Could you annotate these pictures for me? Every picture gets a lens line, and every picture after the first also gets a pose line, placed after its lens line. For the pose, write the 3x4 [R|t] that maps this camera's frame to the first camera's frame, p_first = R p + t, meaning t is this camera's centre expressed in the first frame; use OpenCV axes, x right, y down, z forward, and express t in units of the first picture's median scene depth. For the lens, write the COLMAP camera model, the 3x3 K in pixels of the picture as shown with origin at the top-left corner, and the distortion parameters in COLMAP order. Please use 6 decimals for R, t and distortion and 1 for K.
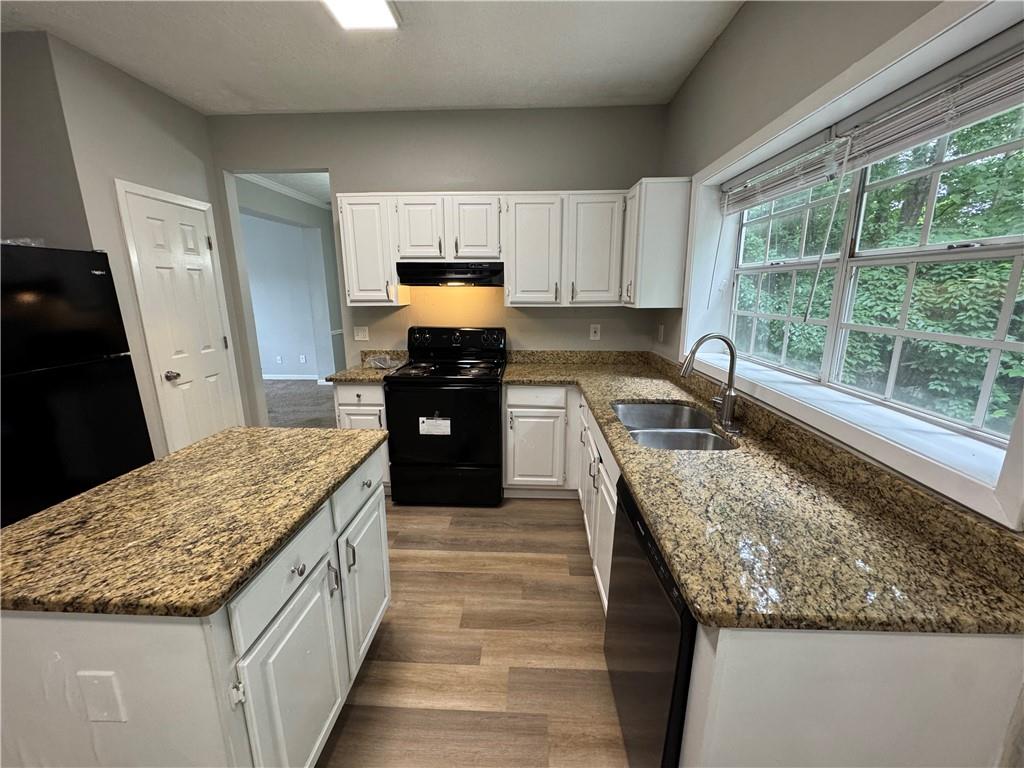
lens RADIAL K [[408.7, 0, 513.2], [0, 408.7, 382.3], [0, 0, 1]] dist [-0.003709, 0.000536]
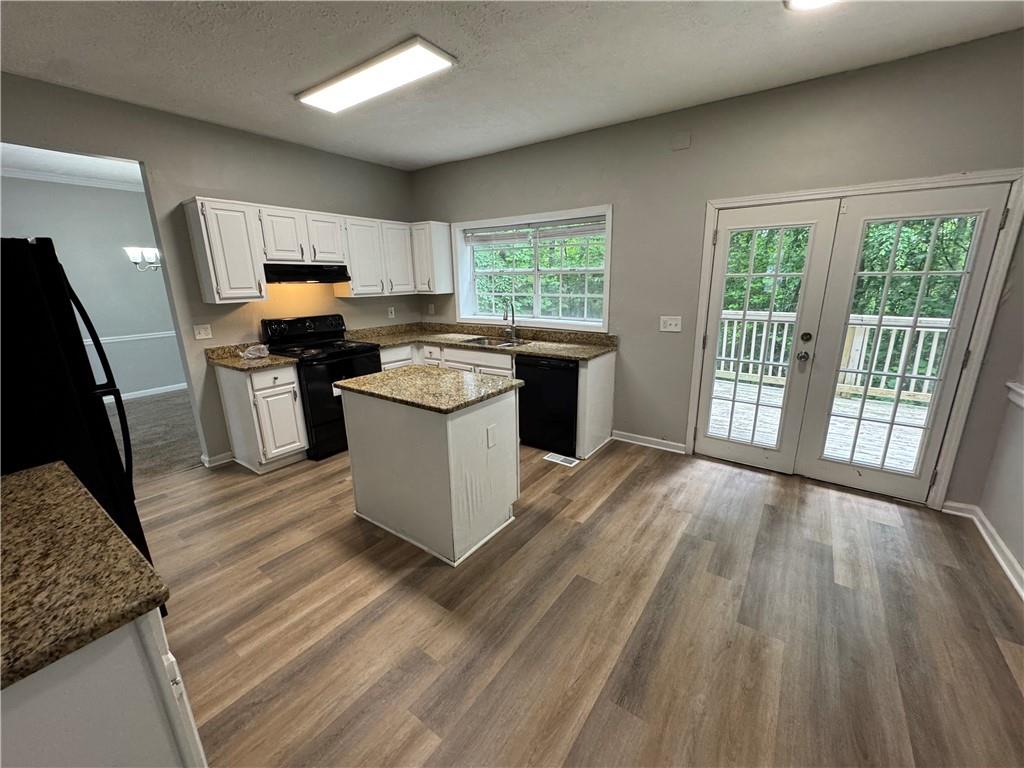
lens RADIAL K [[408.7, 0, 512.5], [0, 408.7, 381.7], [0, 0, 1]] dist [-0.003709, 0.000536]
pose [[0.547069, -0.210730, 0.810129, -1.007759], [0.198026, 0.972904, 0.119347, 0.039463], [-0.813327, 0.095136, 0.573975, -0.235204]]
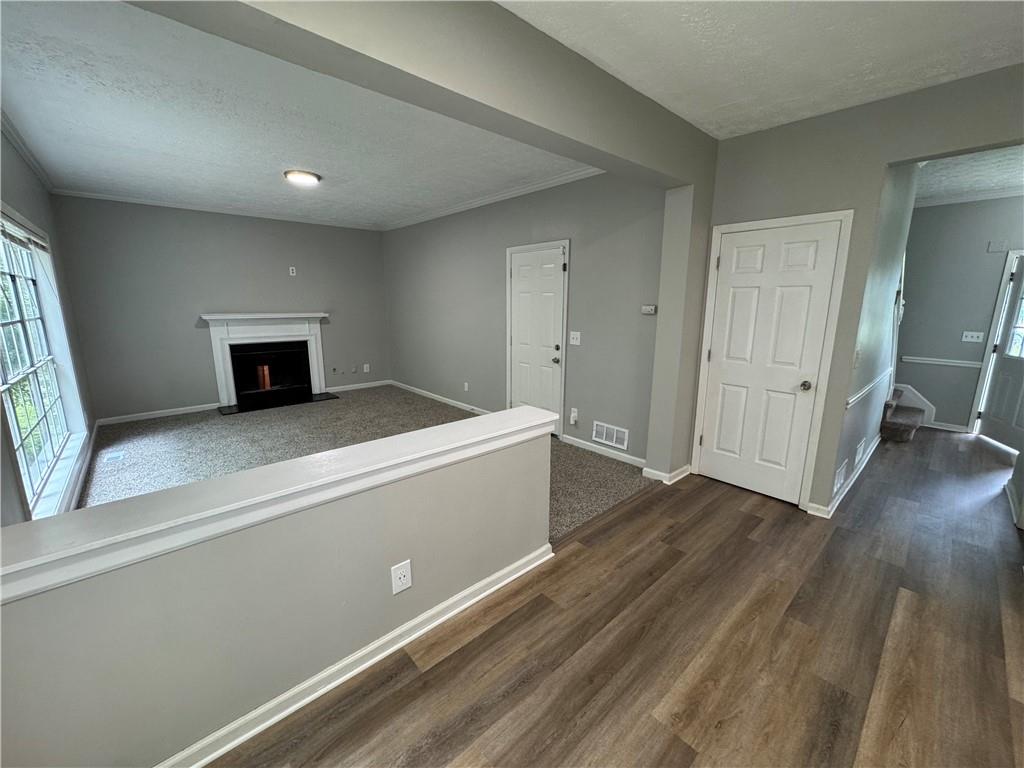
lens RADIAL K [[408.7, 0, 512.6], [0, 408.7, 381.9], [0, 0, 1]] dist [-0.003709, 0.000536]
pose [[-0.711799, 0.134989, -0.689290, 0.158478], [-0.158181, 0.925341, 0.344563, 0.003694], [0.684340, 0.354292, -0.637304, -0.106442]]
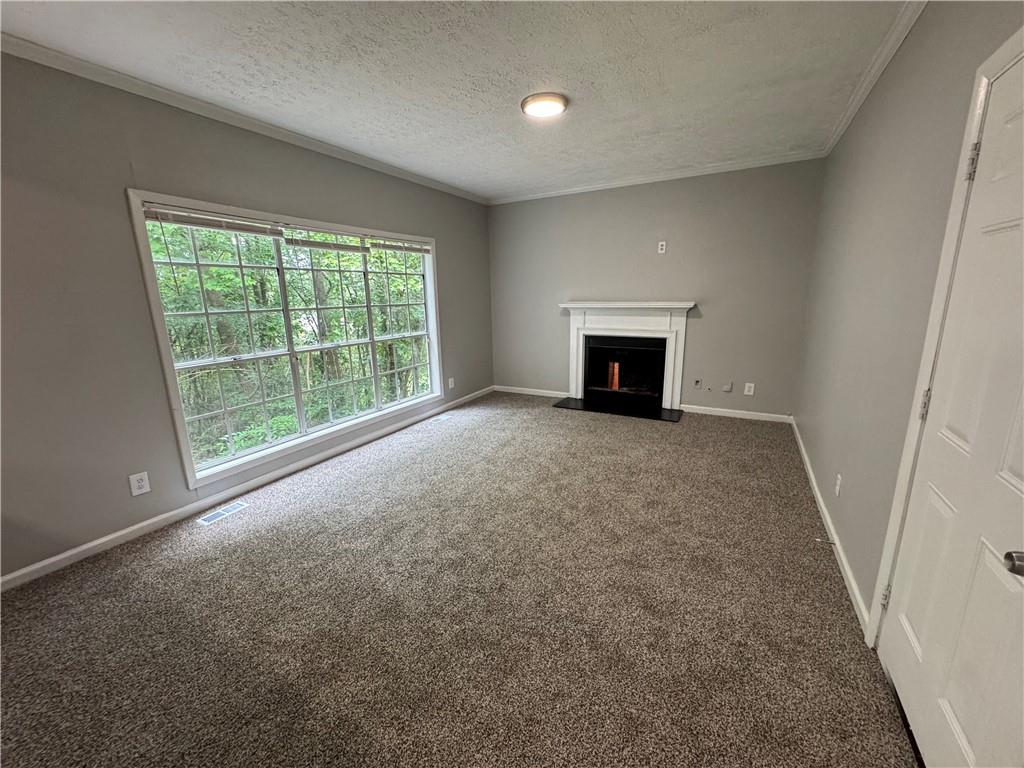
lens RADIAL K [[408.7, 0, 513.2], [0, 408.7, 381.5], [0, 0, 1]] dist [-0.003709, 0.000536]
pose [[-0.895709, -0.077171, 0.437893, -0.907989], [0.117489, 0.908745, 0.400474, 0.163635], [-0.428838, 0.410156, -0.804903, -0.718075]]
